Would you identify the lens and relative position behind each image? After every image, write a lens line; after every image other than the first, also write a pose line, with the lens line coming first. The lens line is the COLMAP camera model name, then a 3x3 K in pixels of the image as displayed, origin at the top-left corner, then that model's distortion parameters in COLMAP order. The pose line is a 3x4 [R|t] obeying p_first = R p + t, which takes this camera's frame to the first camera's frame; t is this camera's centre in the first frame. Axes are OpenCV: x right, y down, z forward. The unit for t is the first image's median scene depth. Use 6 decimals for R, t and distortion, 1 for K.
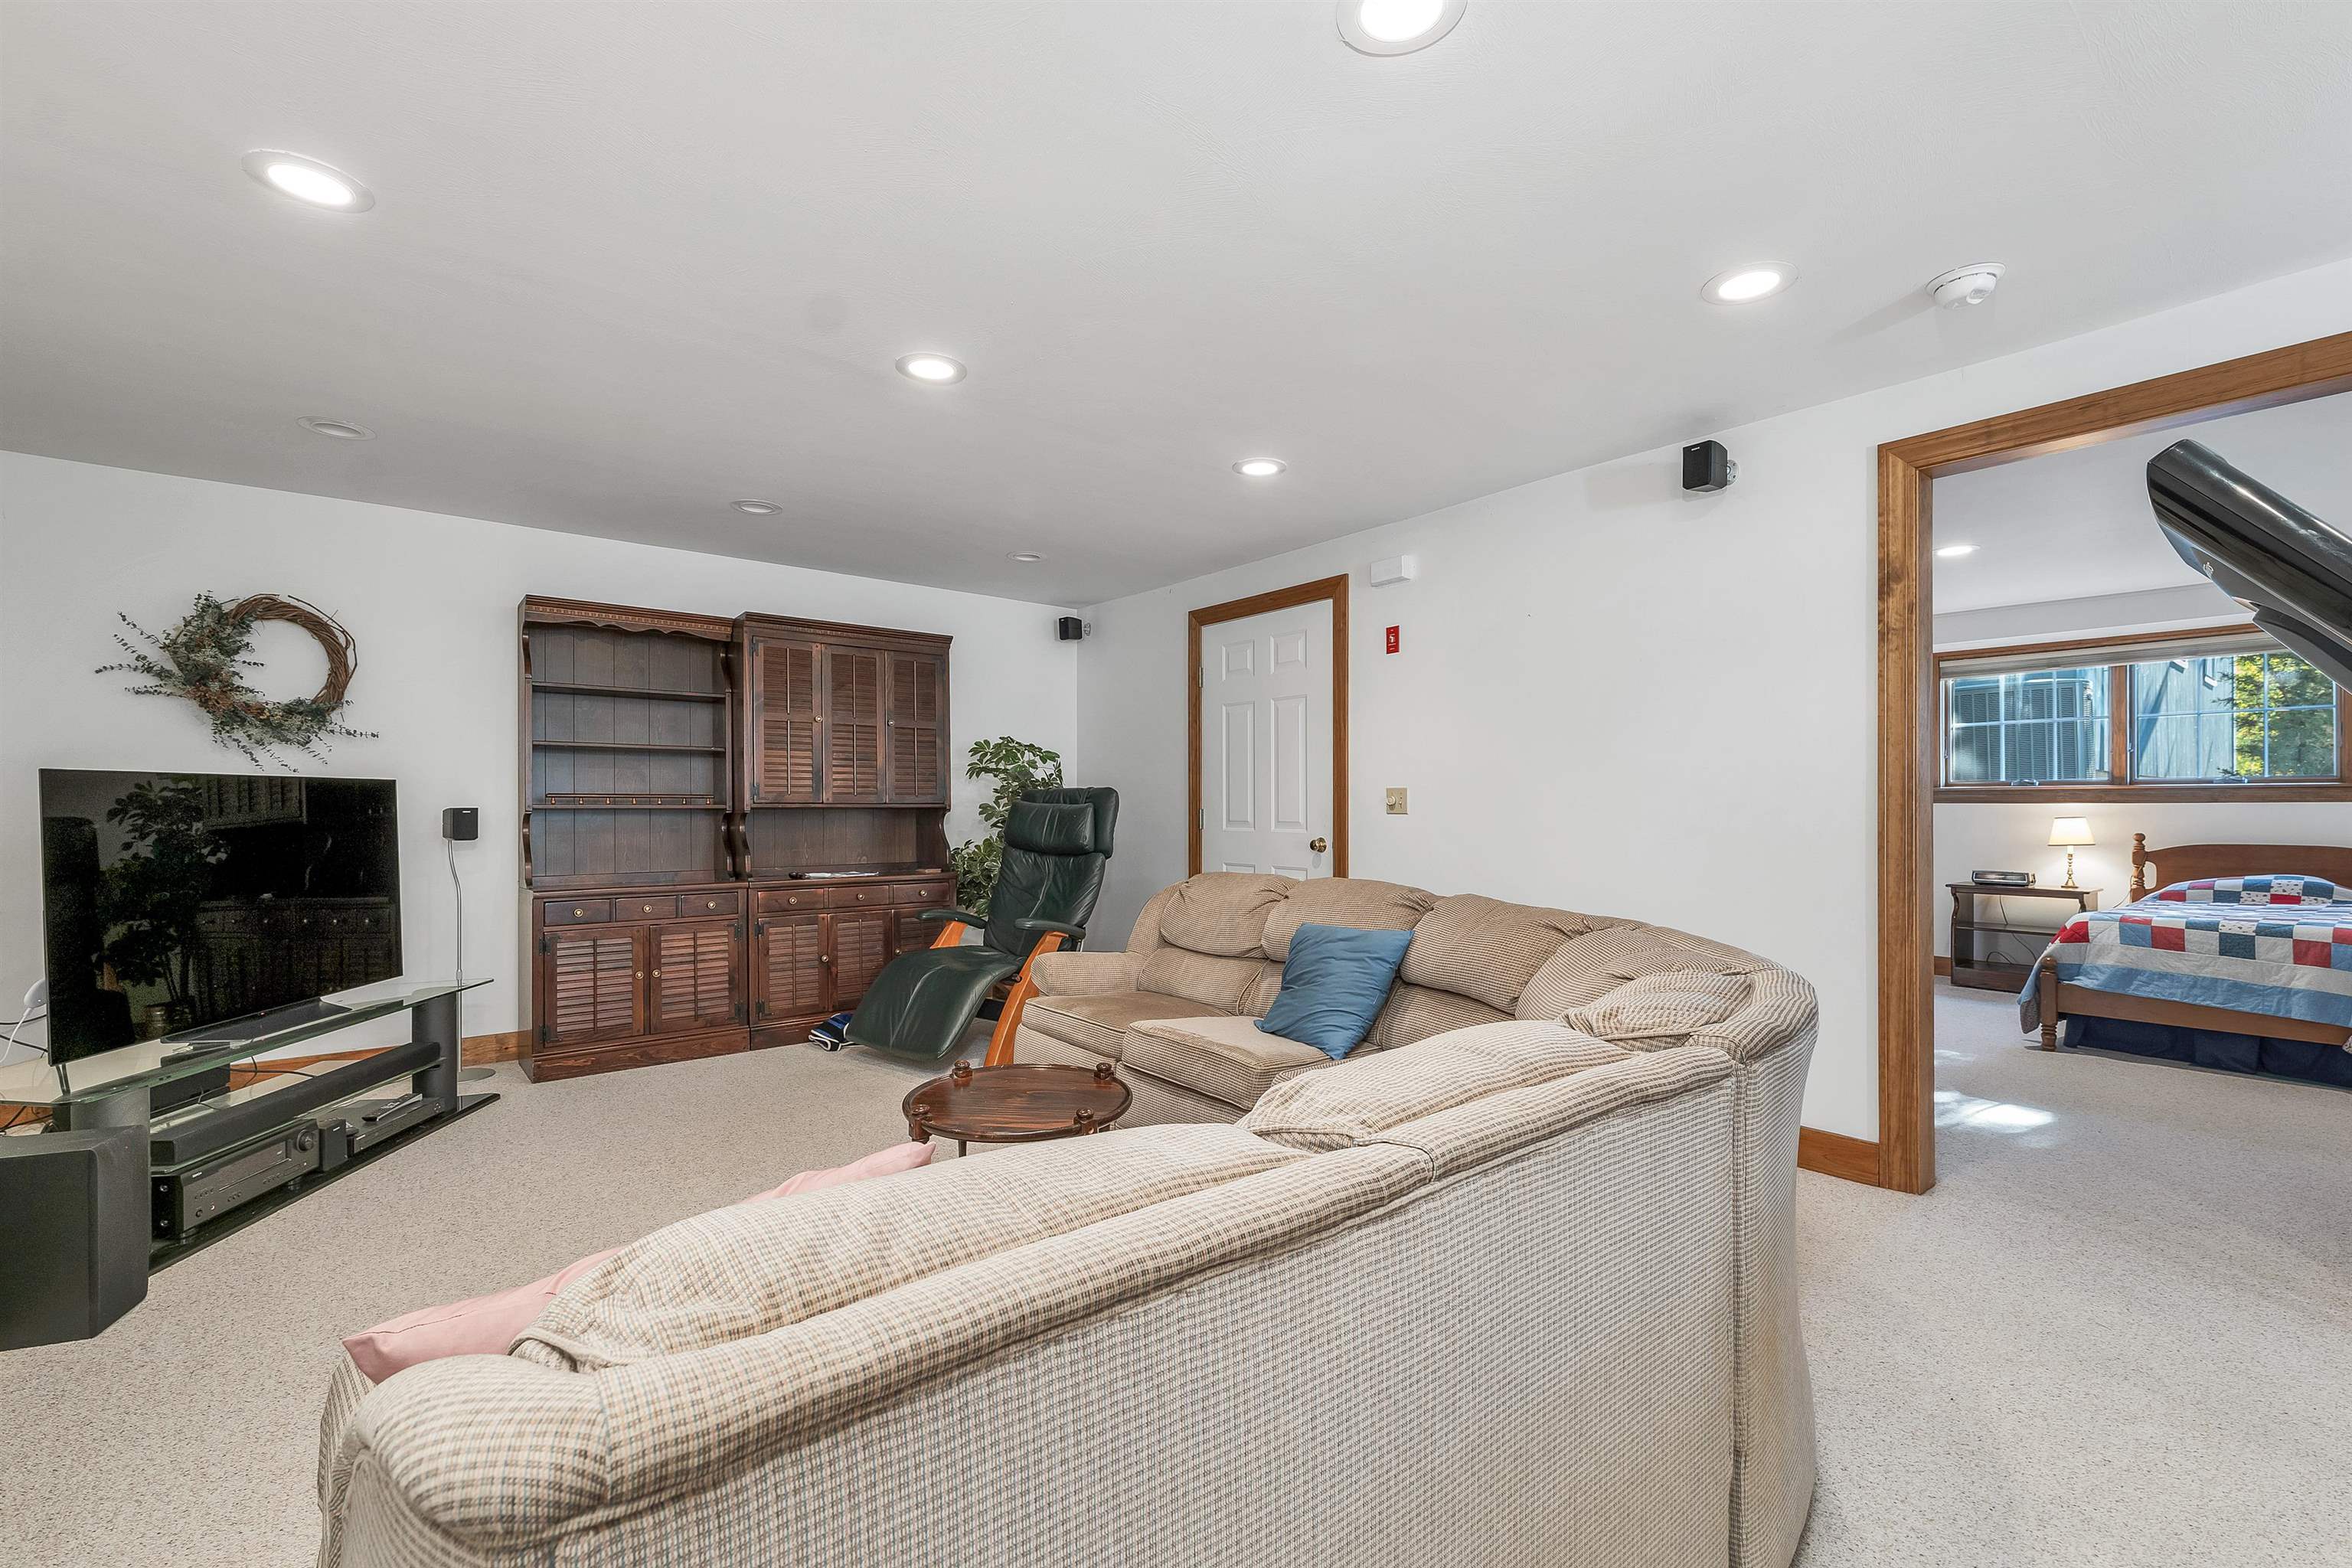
lens RADIAL K [[982.6, 0, 1185.5], [0, 982.6, 793.5], [0, 0, 1]] dist [0.000746, 0.000061]
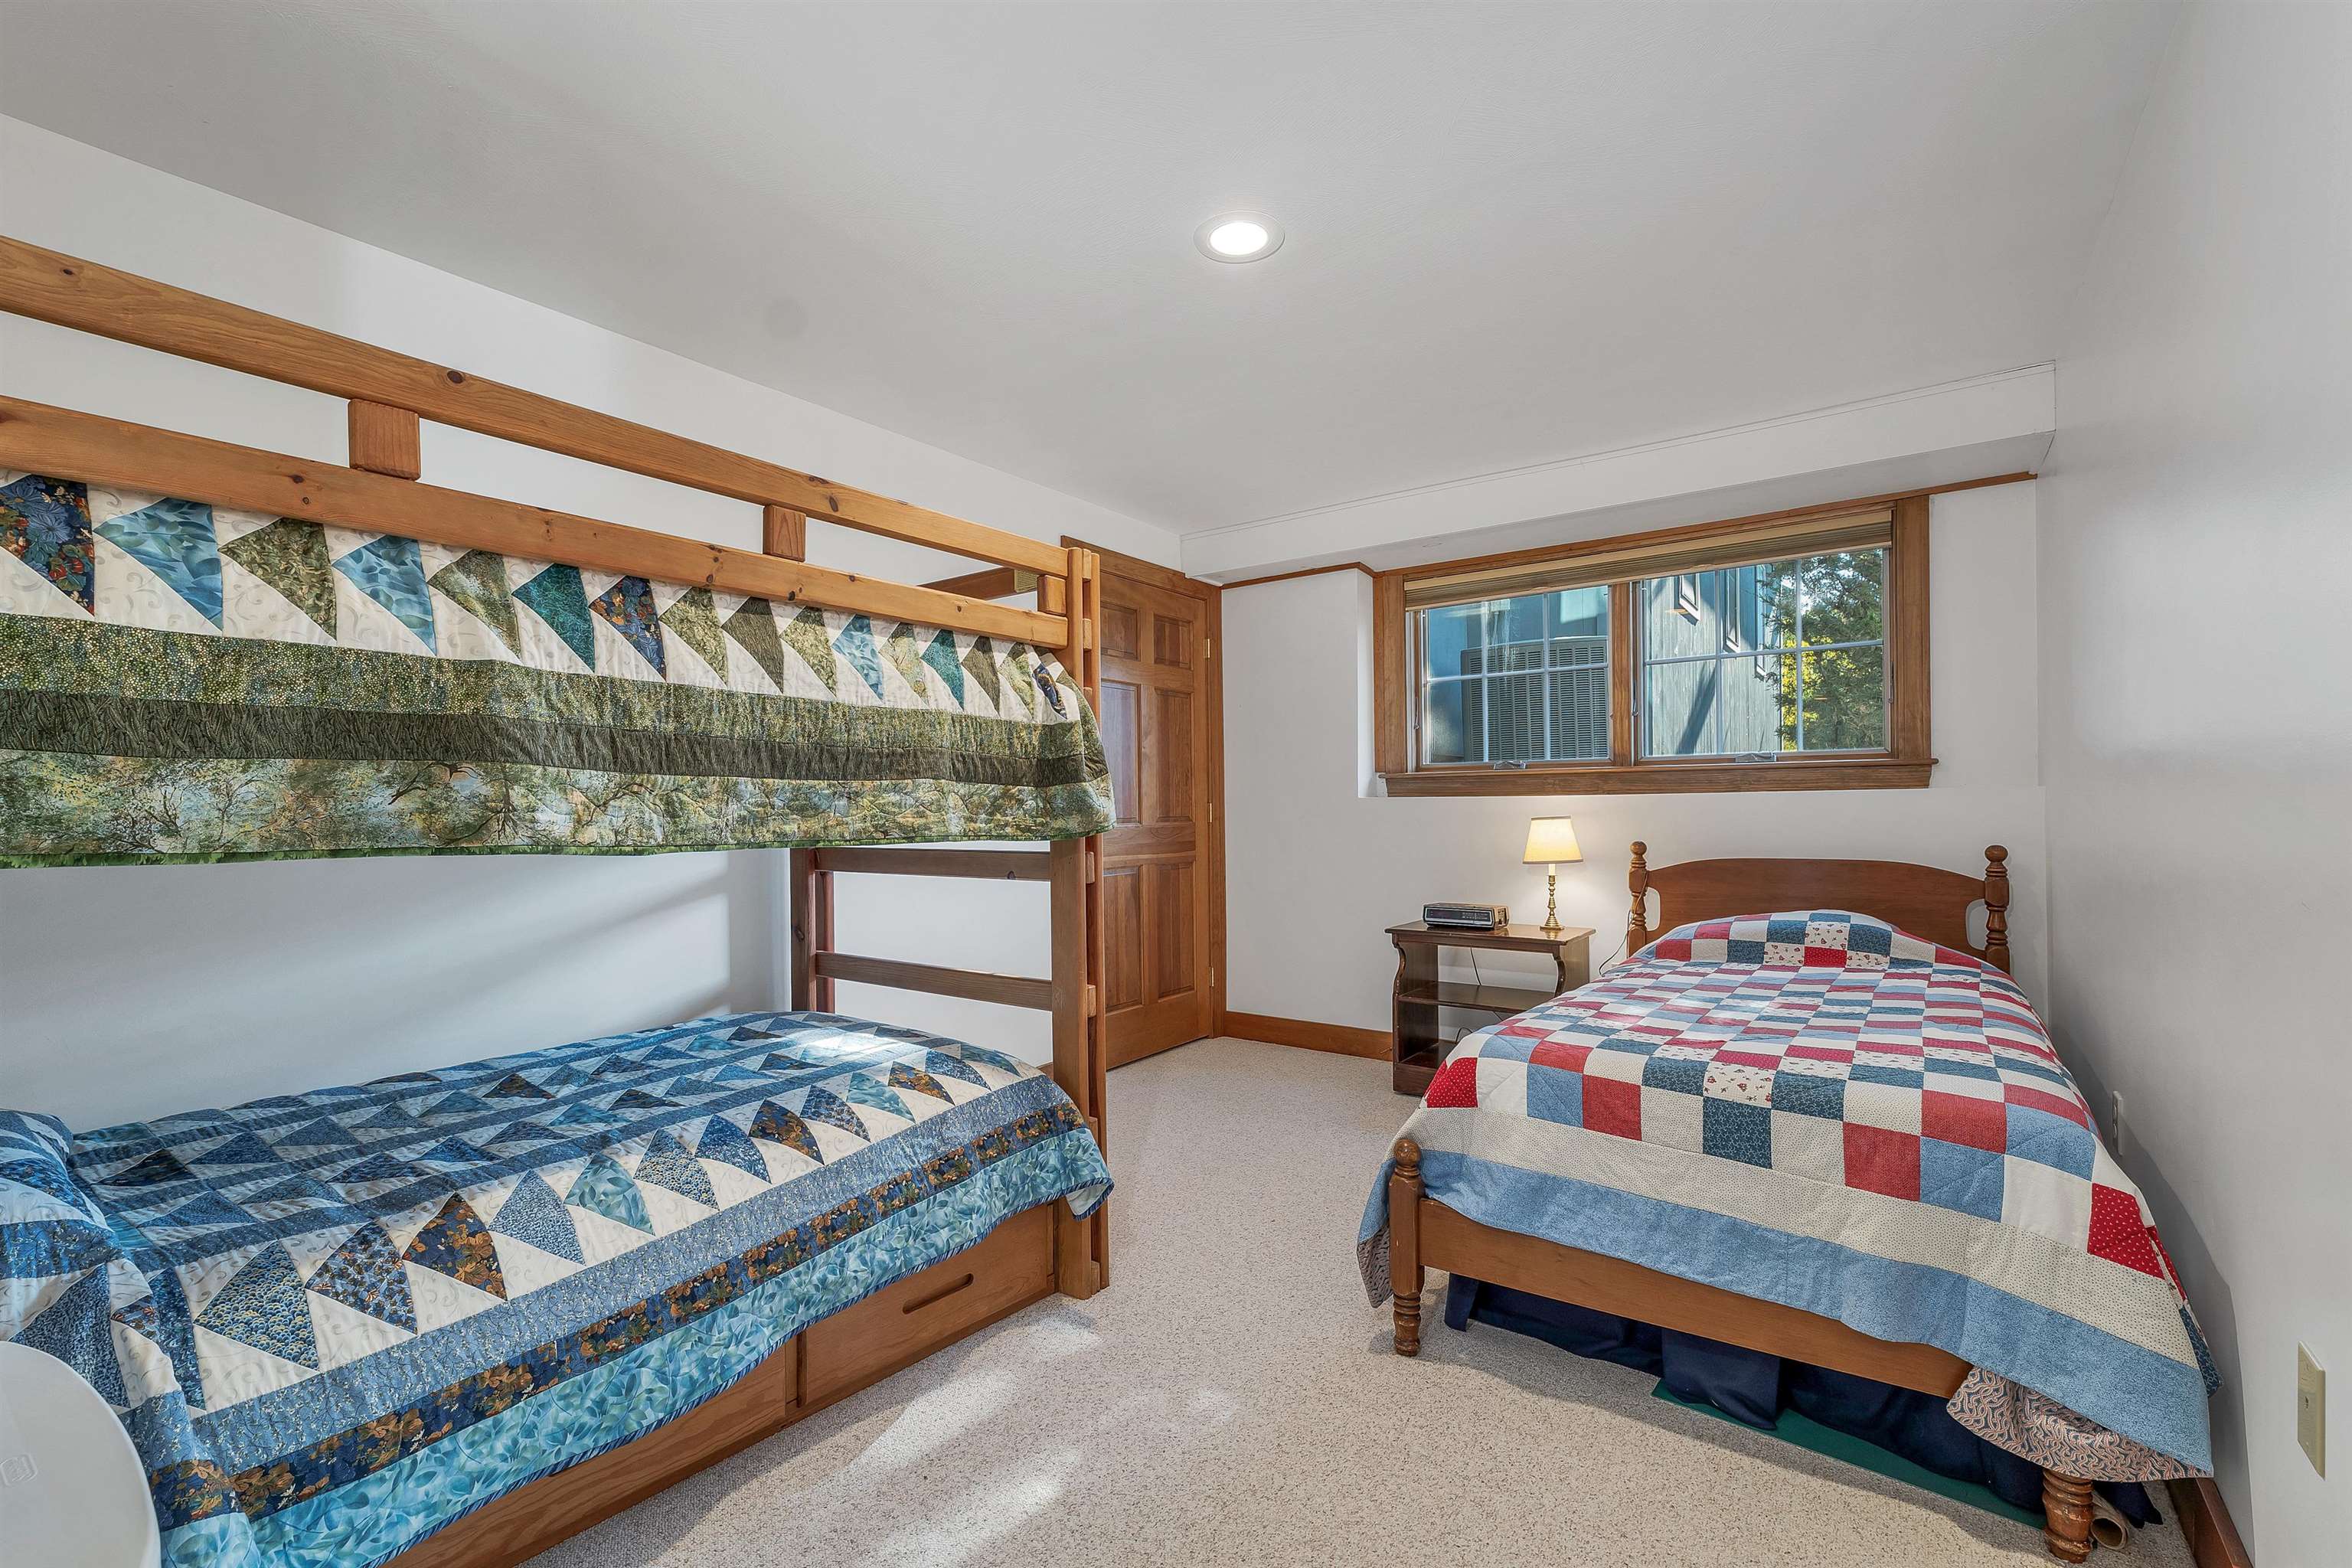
lens RADIAL K [[1010.2, 0, 1179.0], [0, 1010.2, 807.7], [0, 0, 1]] dist [-0.001573, -0.000144]
pose [[0.962021, -0.013275, 0.272654, 0.583564], [0.010804, 0.999886, 0.010564, 0.010066], [-0.272763, -0.007217, 0.962054, 0.525369]]
